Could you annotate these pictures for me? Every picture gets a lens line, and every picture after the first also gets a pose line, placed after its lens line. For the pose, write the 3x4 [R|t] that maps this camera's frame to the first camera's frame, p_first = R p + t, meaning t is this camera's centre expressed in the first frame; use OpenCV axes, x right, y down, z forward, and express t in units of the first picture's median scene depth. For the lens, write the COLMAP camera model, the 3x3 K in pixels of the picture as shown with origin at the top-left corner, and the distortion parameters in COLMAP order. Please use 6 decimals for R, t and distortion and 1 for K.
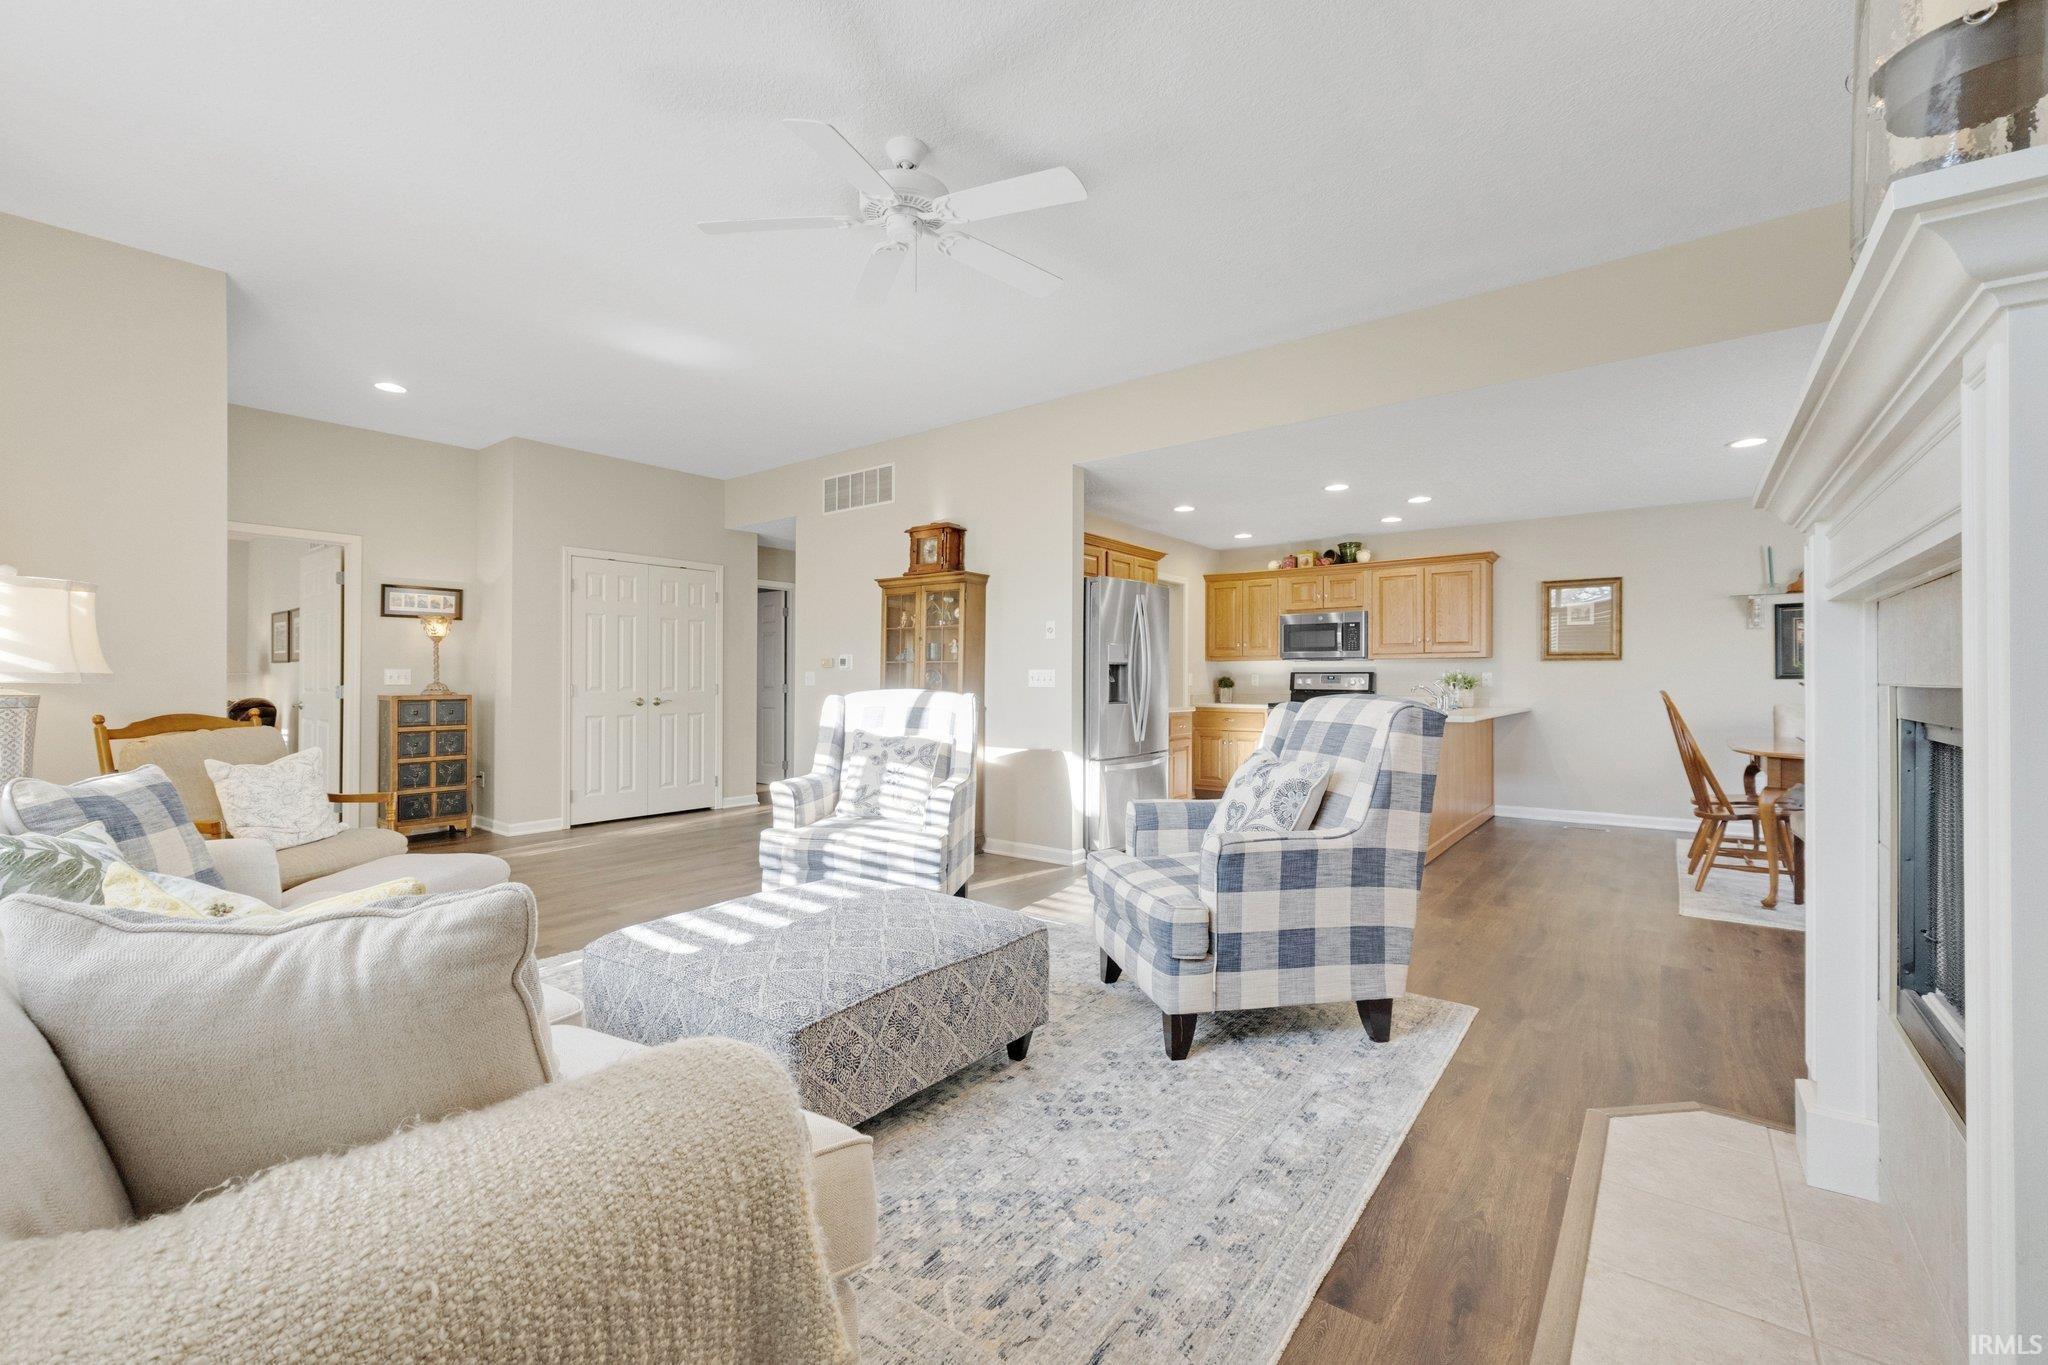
lens RADIAL K [[879.6, 0, 988.6], [0, 879.6, 678.1], [0, 0, 1]] dist [0.001842, -0.000133]
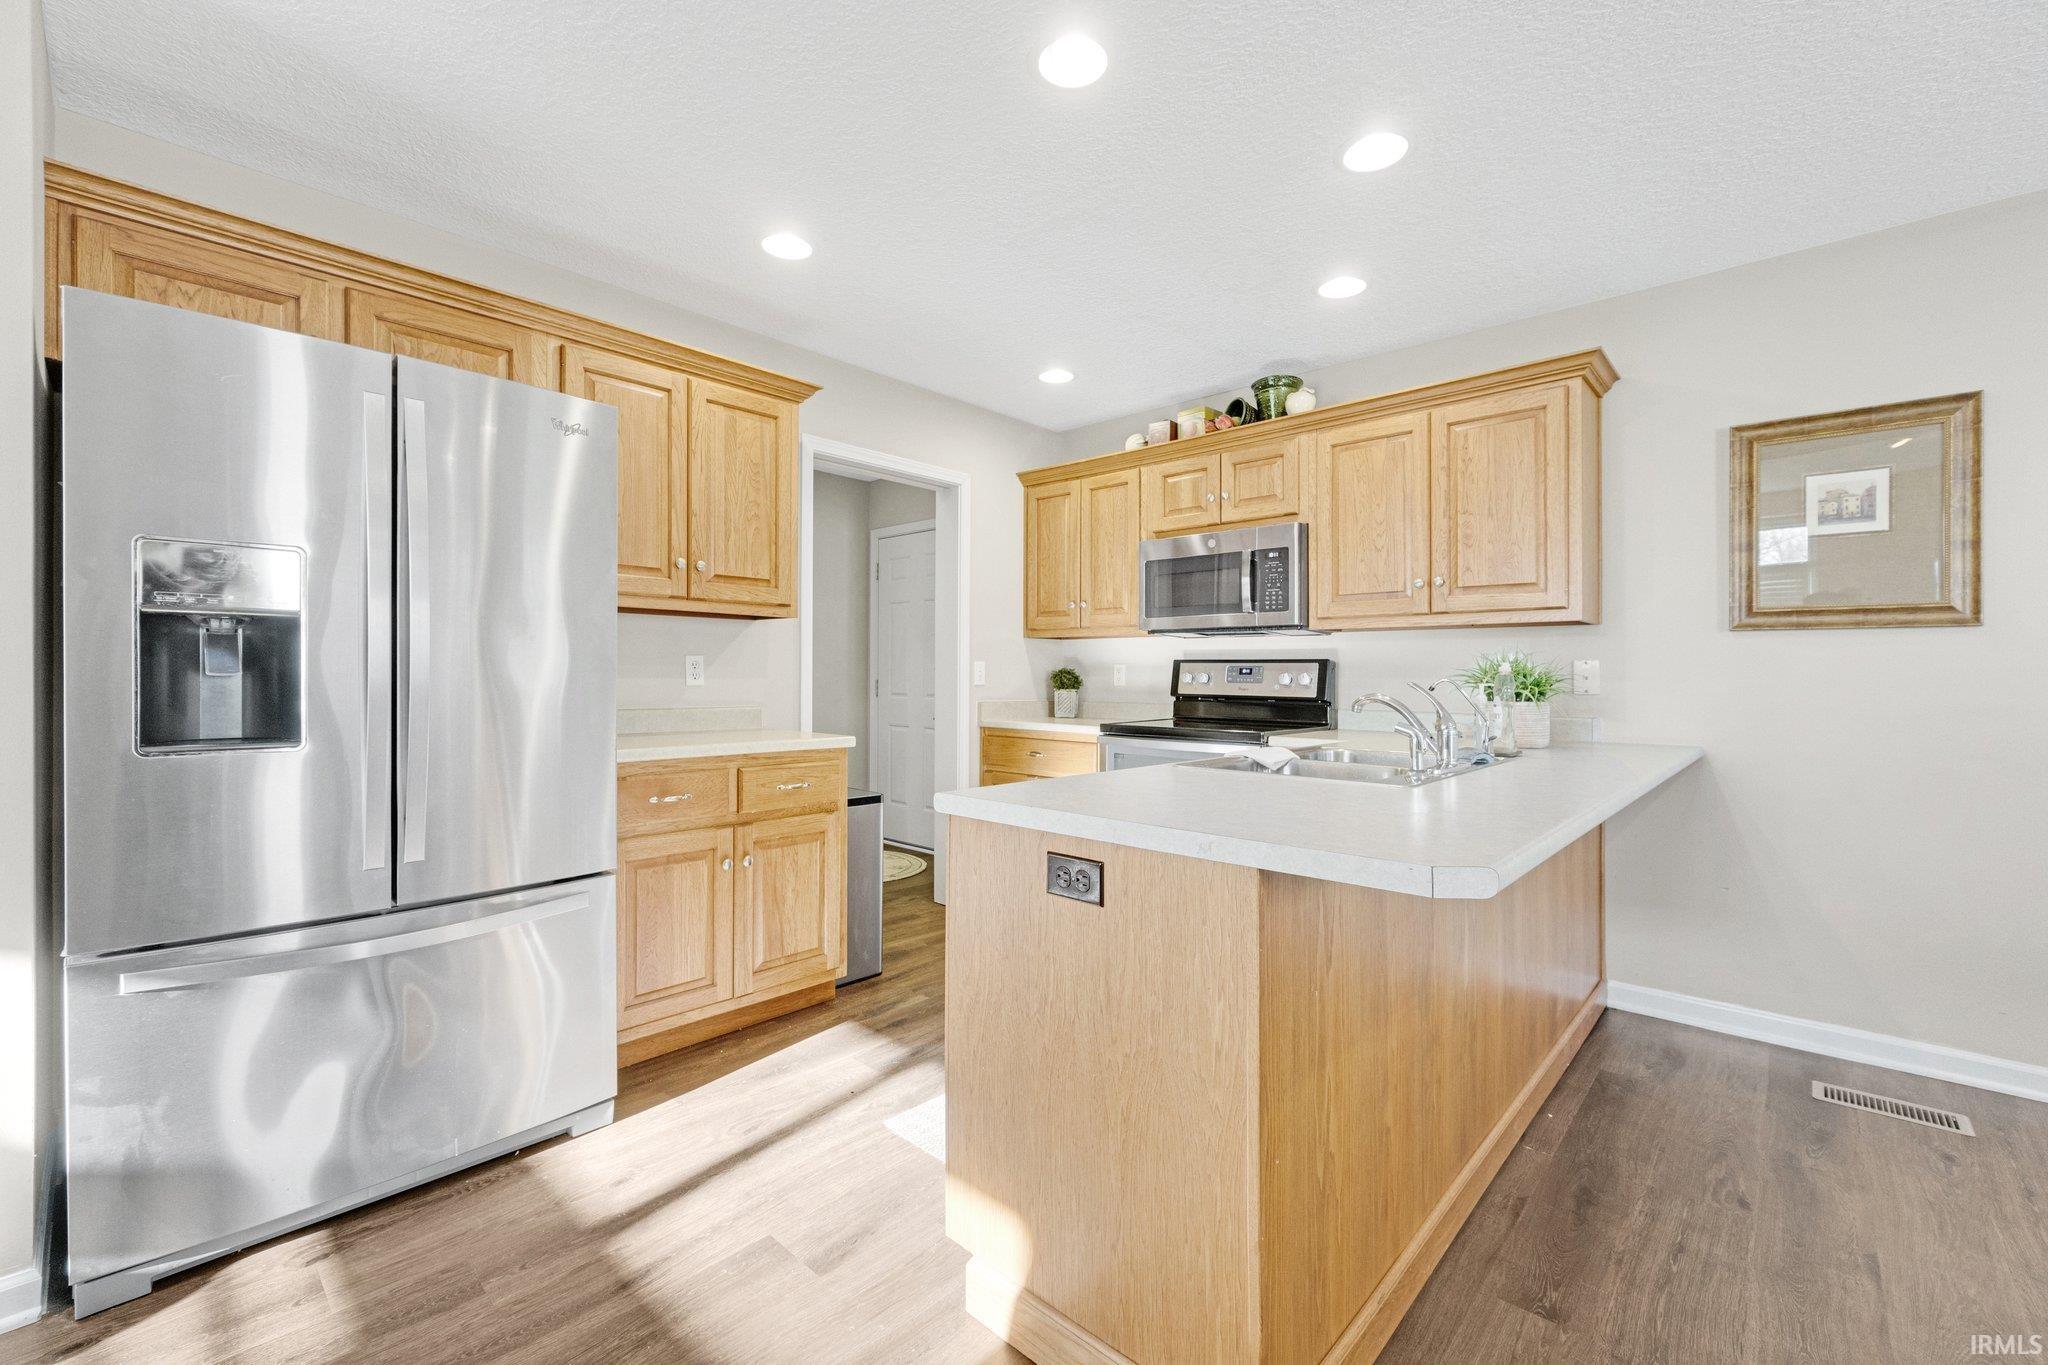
lens RADIAL K [[879.6, 0, 988.6], [0, 879.6, 678.1], [0, 0, 1]] dist [0.001842, -0.000133]
pose [[0.994672, 0.006987, -0.102849, 0.310842], [-0.006425, 0.999963, 0.005792, 0.001505], [0.102886, -0.005101, 0.994680, 0.527496]]
